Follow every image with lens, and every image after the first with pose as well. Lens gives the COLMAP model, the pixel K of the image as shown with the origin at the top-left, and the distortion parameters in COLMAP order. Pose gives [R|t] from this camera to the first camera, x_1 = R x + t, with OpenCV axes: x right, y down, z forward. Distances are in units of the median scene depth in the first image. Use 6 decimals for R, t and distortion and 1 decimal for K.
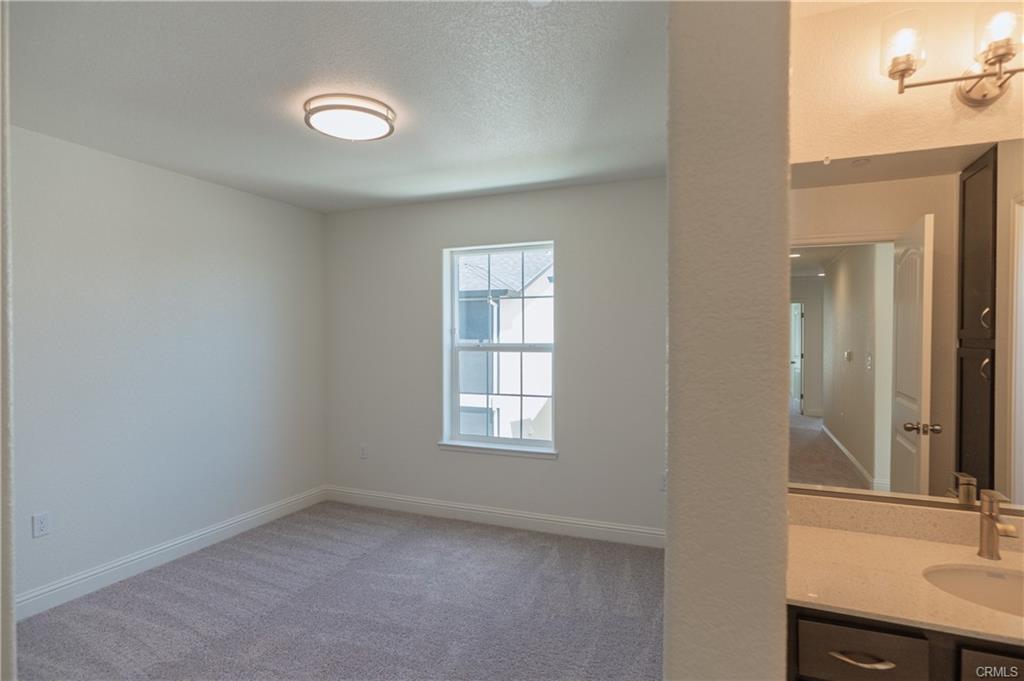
lens RADIAL K [[533.1, 0, 515.0], [0, 533.1, 344.8], [0, 0, 1]] dist [0.001790, 0.001106]
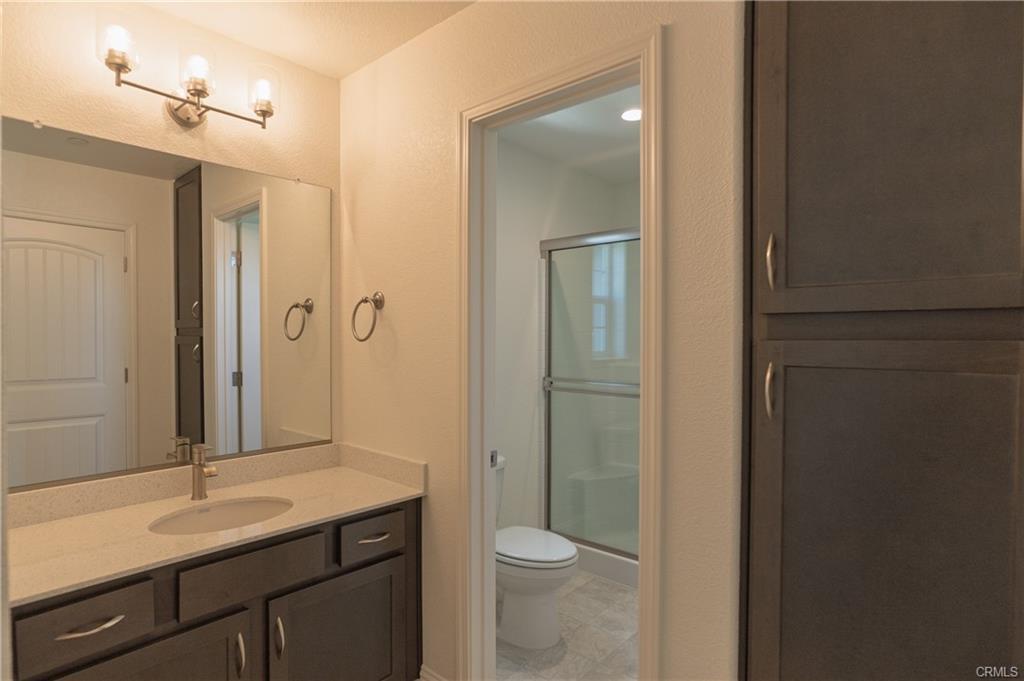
lens RADIAL K [[550.4, 0, 513.9], [0, 550.4, 345.4], [0, 0, 1]] dist [-0.031670, 0.029891]
pose [[0.321950, -0.014679, 0.946643, -0.058384], [0.015199, 0.999831, 0.010335, 0.044501], [-0.946635, 0.011061, 0.322119, -0.086785]]
